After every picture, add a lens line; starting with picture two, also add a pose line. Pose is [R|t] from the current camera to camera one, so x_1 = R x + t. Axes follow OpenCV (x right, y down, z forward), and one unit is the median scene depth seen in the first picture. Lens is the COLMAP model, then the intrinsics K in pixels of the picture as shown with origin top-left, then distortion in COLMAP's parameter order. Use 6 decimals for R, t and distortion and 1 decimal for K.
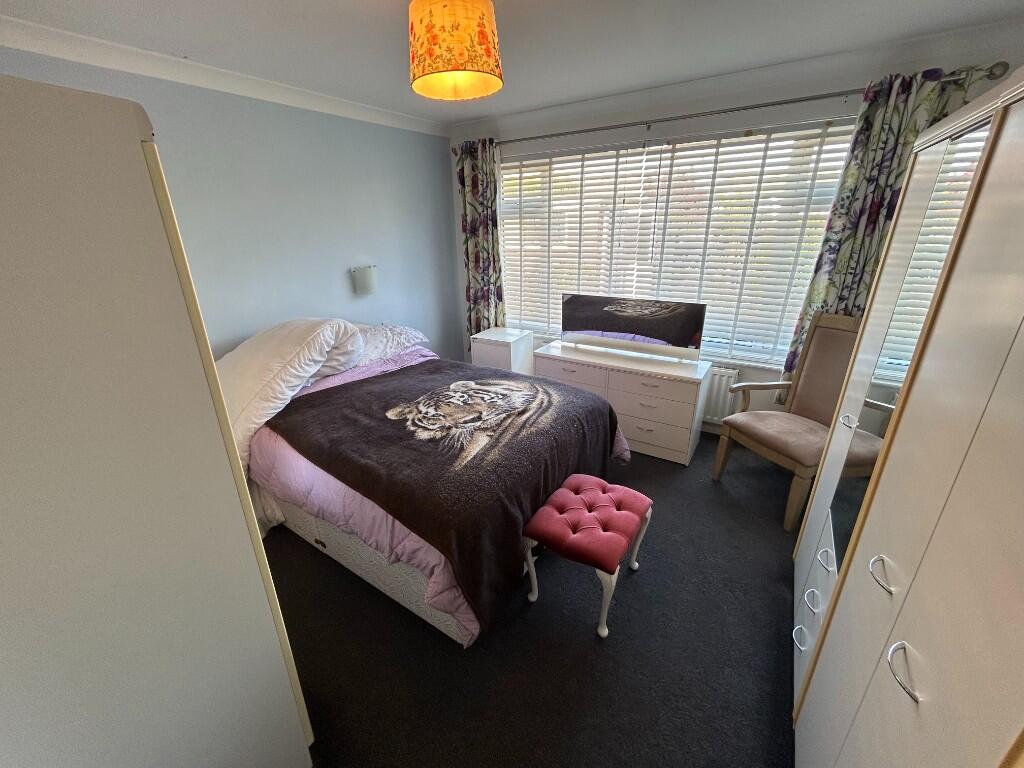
lens RADIAL K [[414.2, 0, 511.8], [0, 414.2, 381.4], [0, 0, 1]] dist [0.000372, 0.000202]
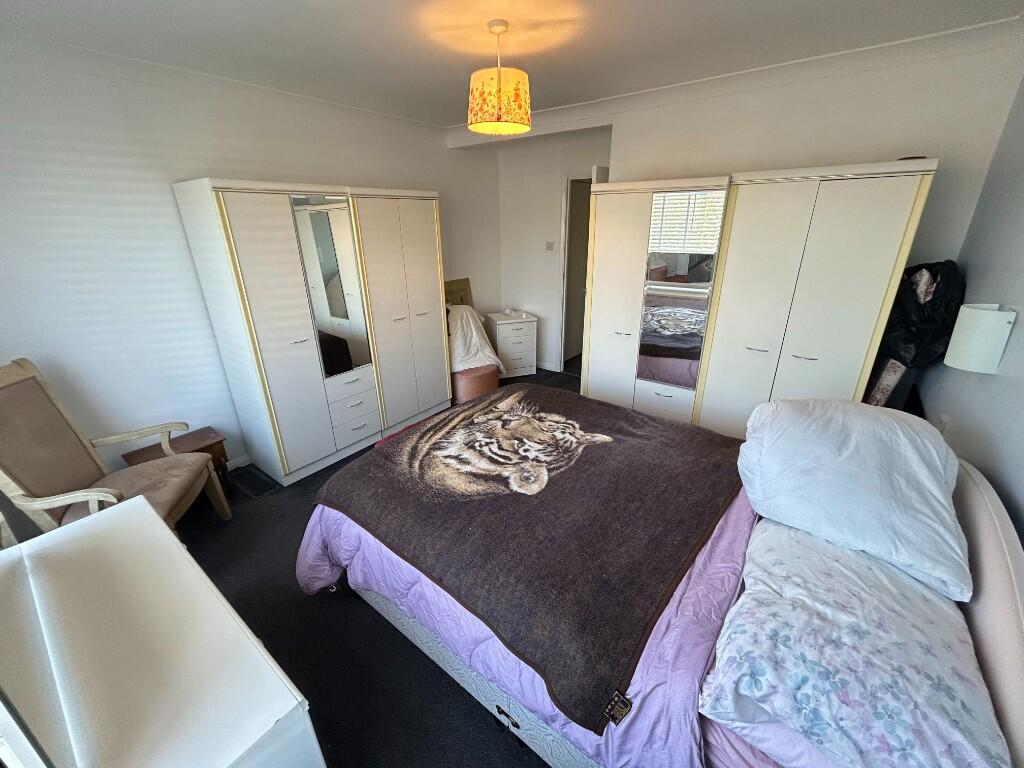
lens RADIAL K [[414.2, 0, 511.8], [0, 414.2, 381.4], [0, 0, 1]] dist [0.000372, 0.000202]
pose [[-0.996777, 0.004680, 0.080083, -0.156775], [0.056721, 0.747048, 0.662346, -0.571245], [-0.056726, 0.664754, -0.744906, 1.503709]]
